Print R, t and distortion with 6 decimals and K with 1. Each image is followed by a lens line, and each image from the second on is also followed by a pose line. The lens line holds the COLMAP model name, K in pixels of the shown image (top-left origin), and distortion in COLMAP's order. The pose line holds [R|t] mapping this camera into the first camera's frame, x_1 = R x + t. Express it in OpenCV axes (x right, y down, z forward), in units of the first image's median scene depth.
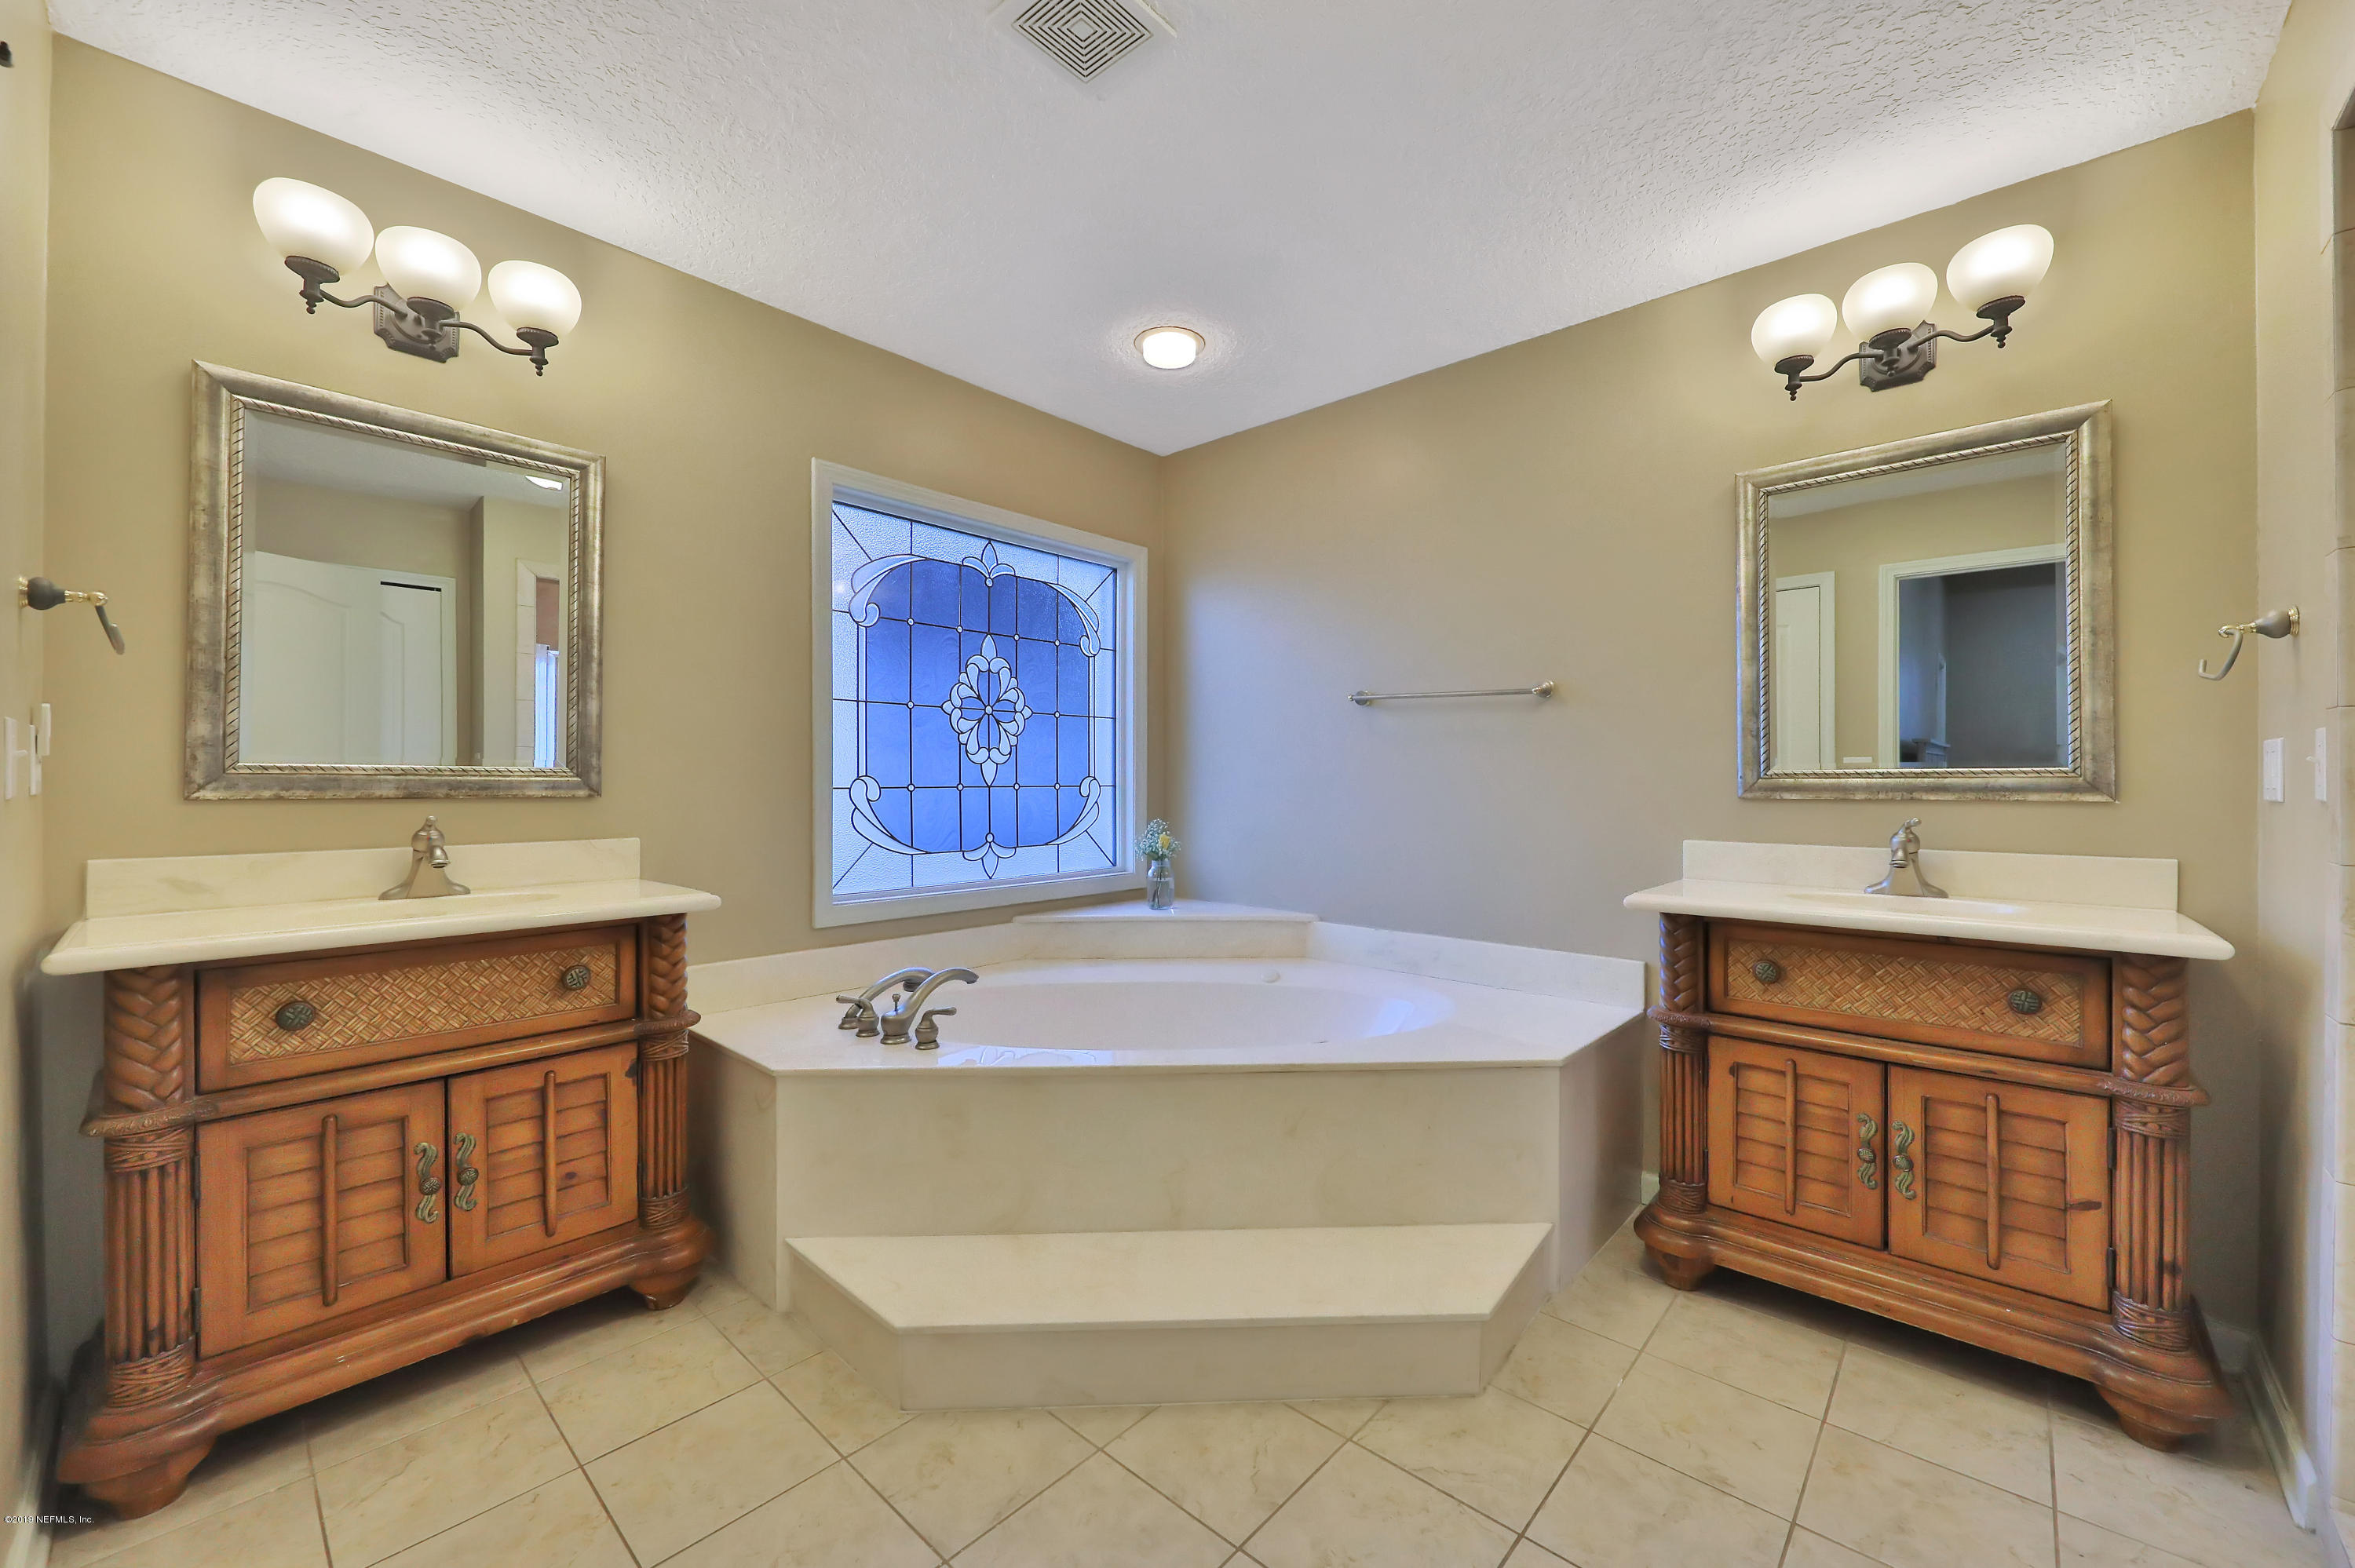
lens RADIAL K [[923.5, 0, 1166.7], [0, 923.5, 787.7], [0, 0, 1]] dist [0.014184, -0.001426]
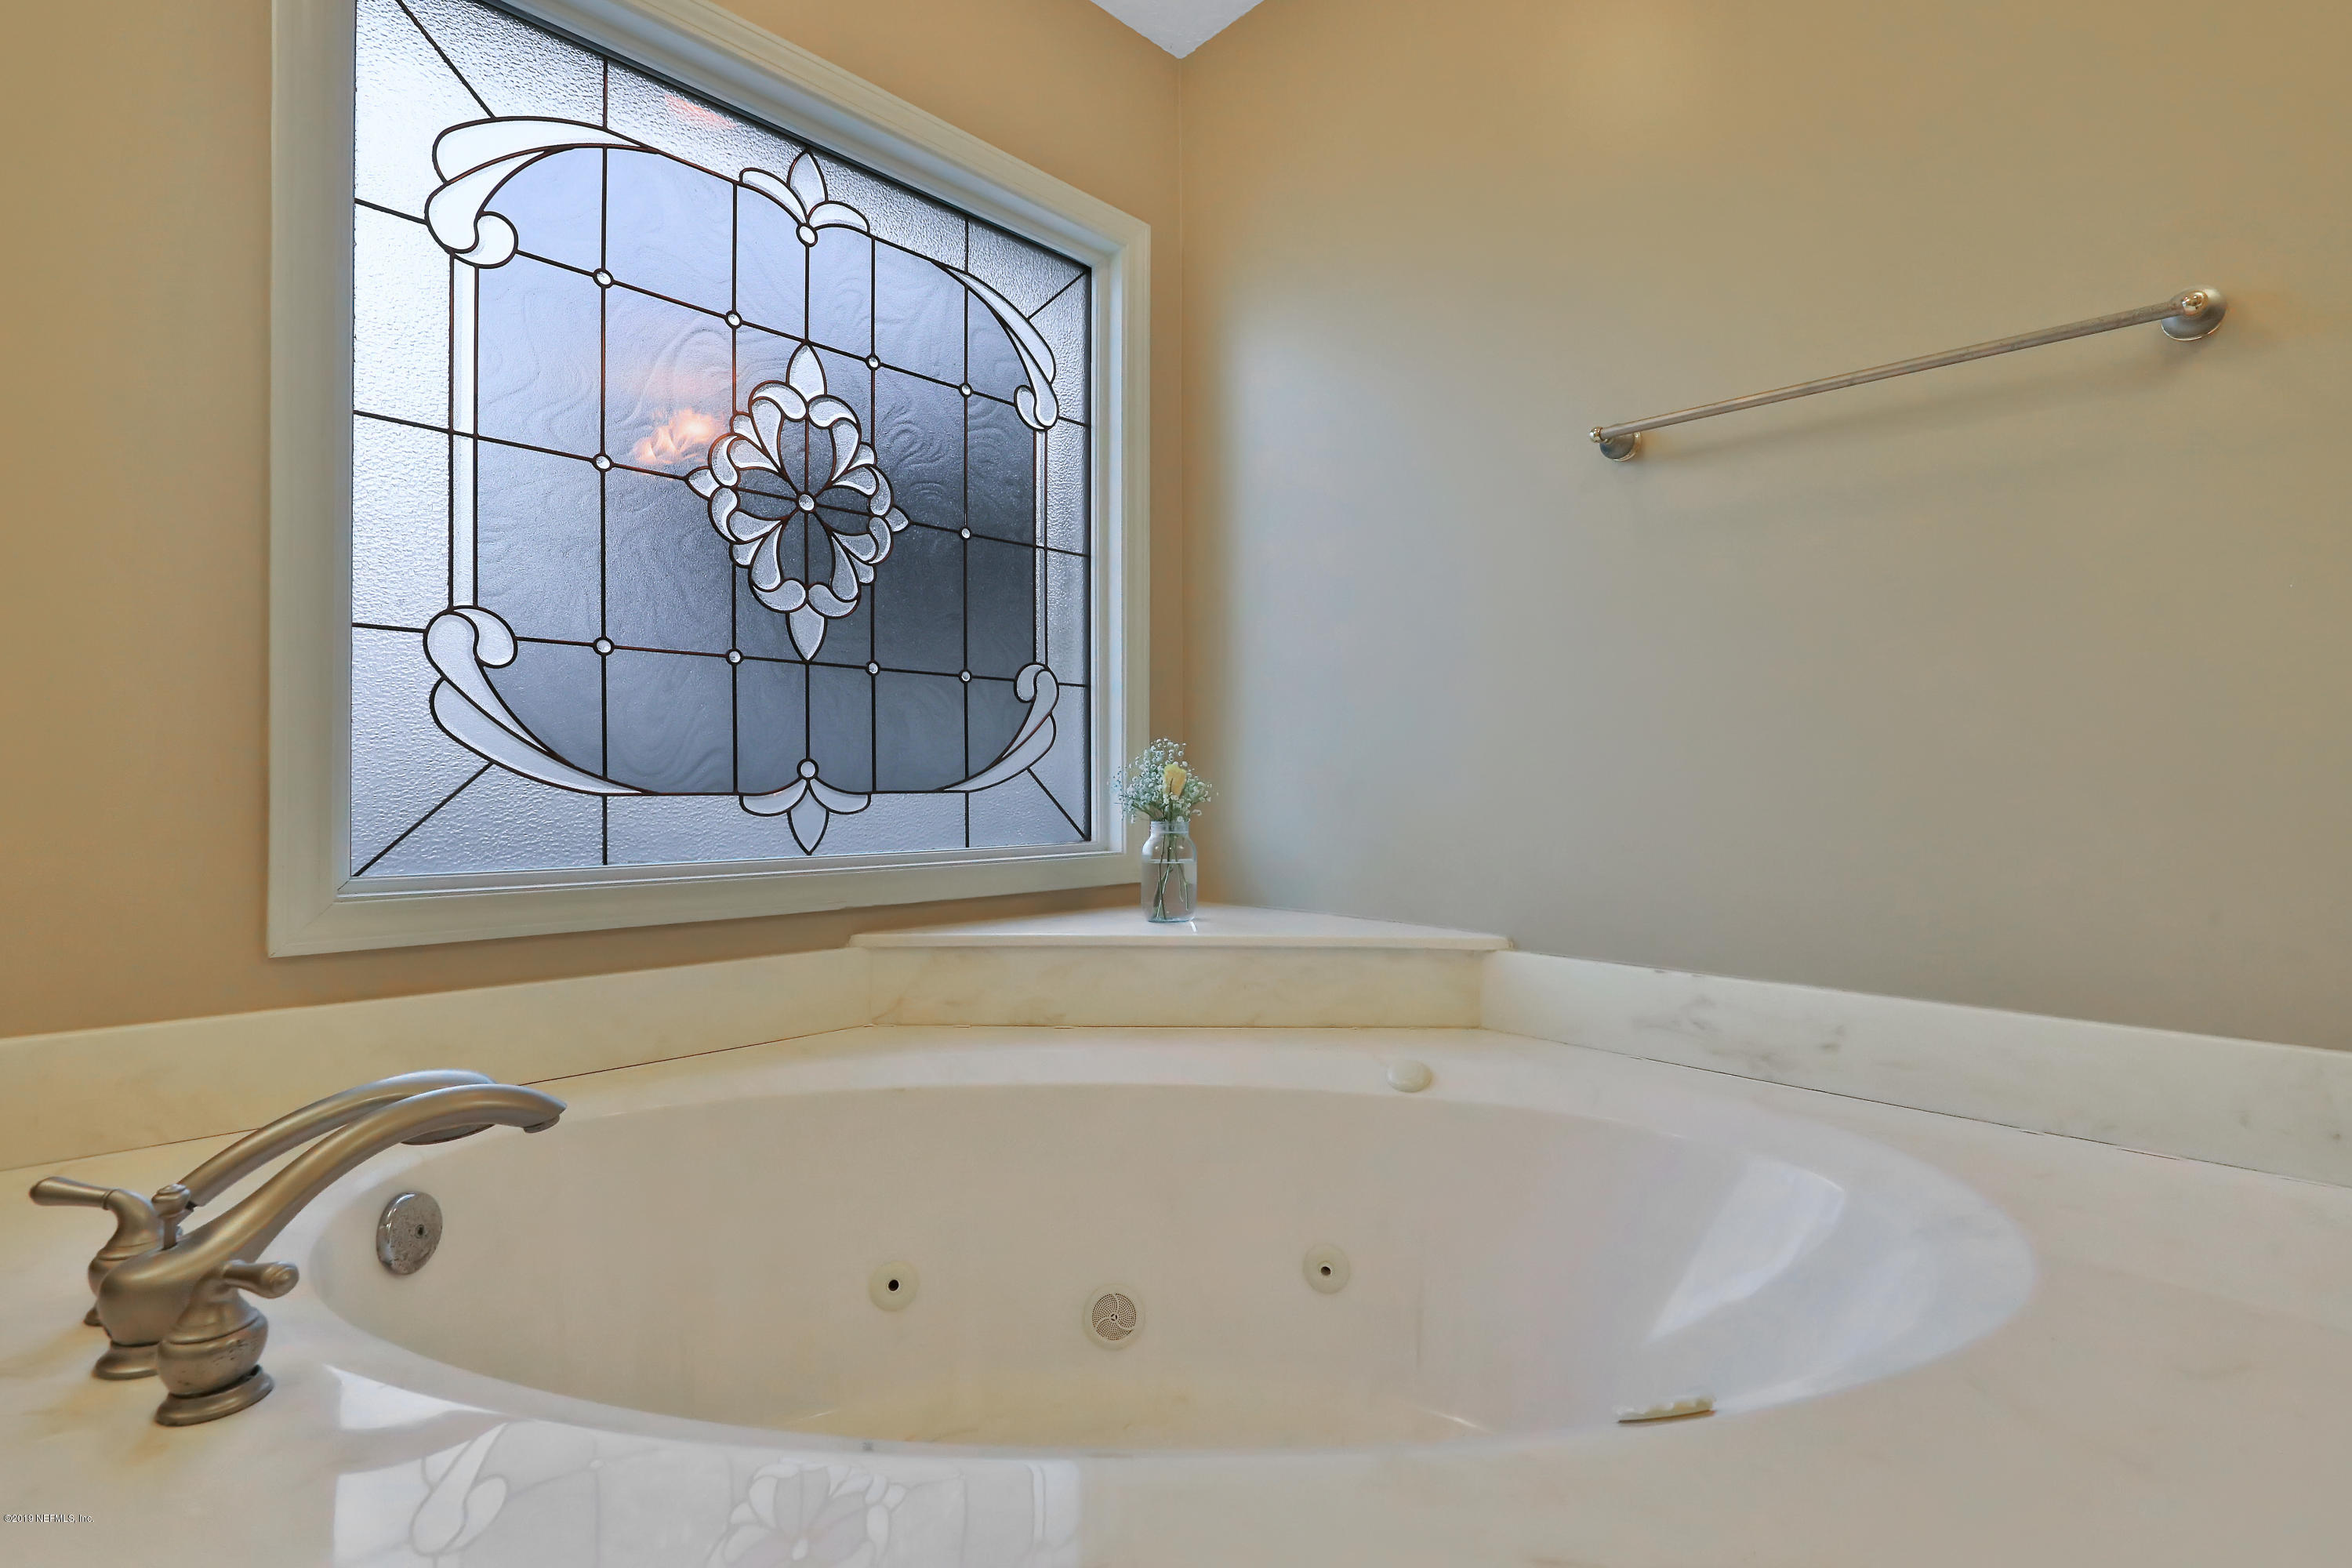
lens RADIAL K [[1019.9, 0, 1177.9], [0, 1019.9, 794.6], [0, 0, 1]] dist [0.012616, -0.000492]
pose [[0.998515, -0.000474, -0.054484, 0.039426], [0.000105, 0.999977, -0.006788, 0.097711], [0.054486, 0.006772, 0.998492, 0.669210]]
